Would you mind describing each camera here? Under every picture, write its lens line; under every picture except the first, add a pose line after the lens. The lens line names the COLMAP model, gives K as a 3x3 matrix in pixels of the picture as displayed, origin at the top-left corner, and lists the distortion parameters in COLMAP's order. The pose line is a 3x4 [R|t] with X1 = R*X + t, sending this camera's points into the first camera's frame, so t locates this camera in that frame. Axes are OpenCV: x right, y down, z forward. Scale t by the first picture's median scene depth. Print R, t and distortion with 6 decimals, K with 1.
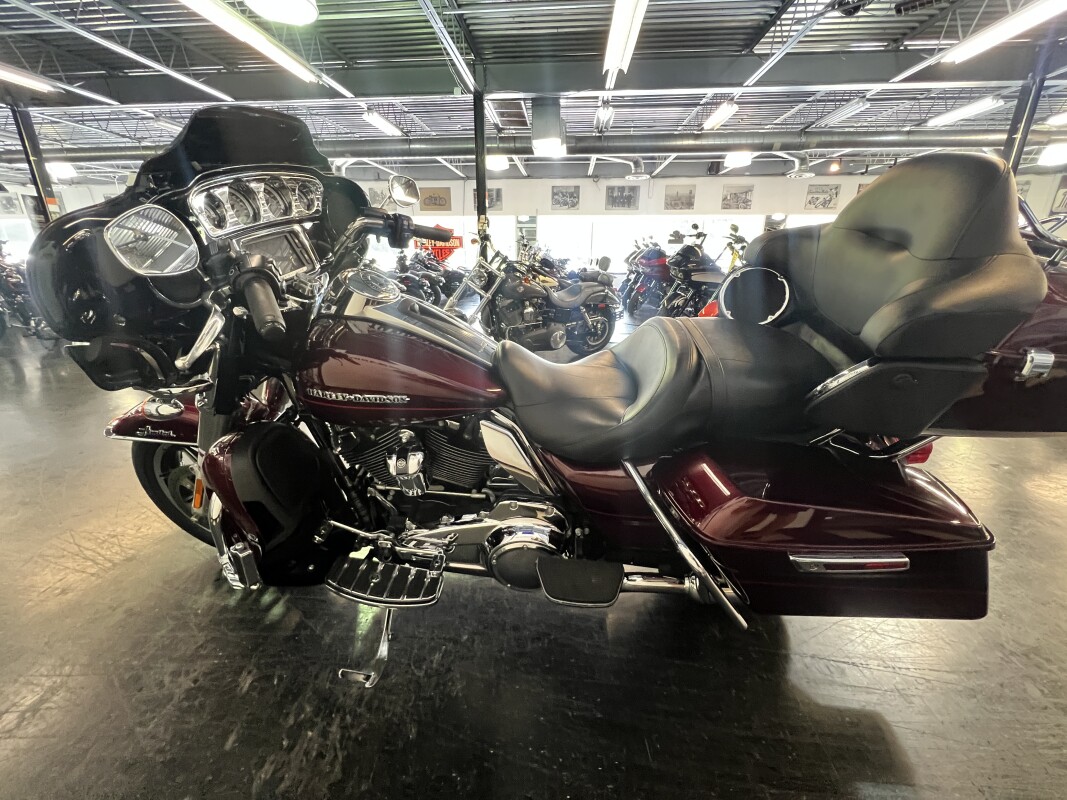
lens RADIAL K [[422.5, 0, 533.5], [0, 422.5, 400.0], [0, 0, 1]] dist [0.001100, 0.000091]
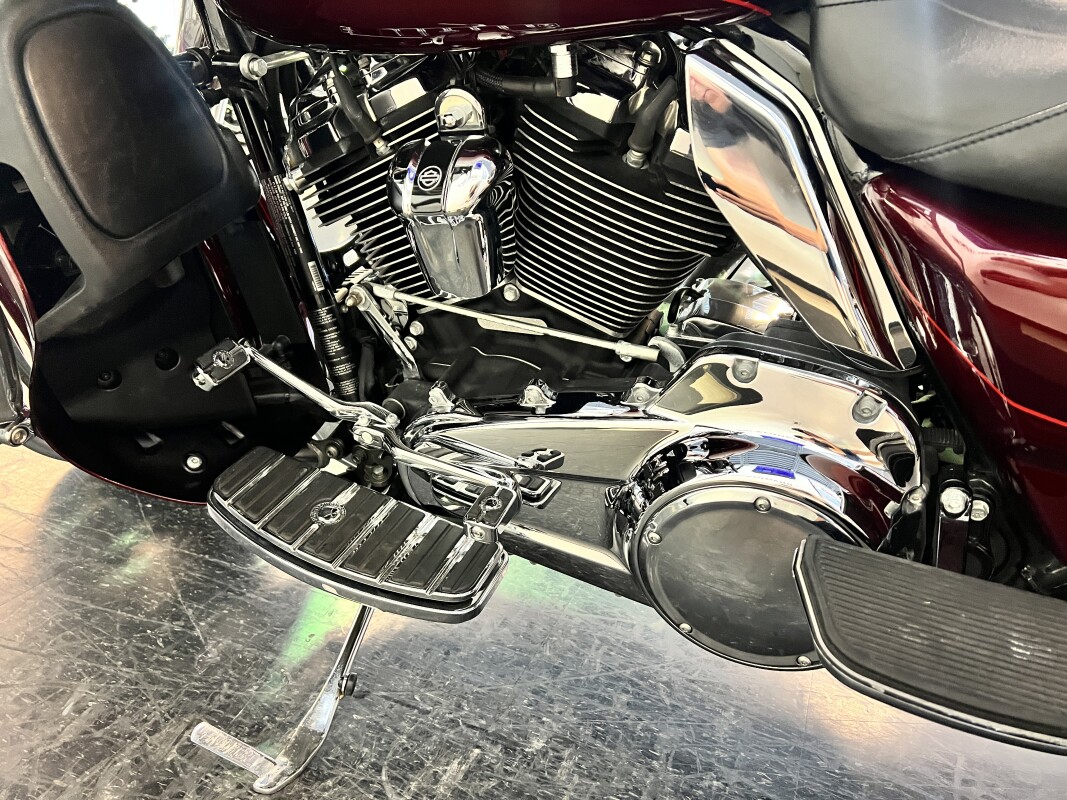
lens RADIAL K [[806.5, 0, 533.5], [0, 806.5, 400.0], [0, 0, 1]] dist [0.045701, -0.043761]
pose [[0.948268, 0.165257, -0.271069, -0.027528], [-0.152559, 0.985992, 0.067419, 0.231550], [0.278414, -0.022578, 0.960196, 0.349883]]
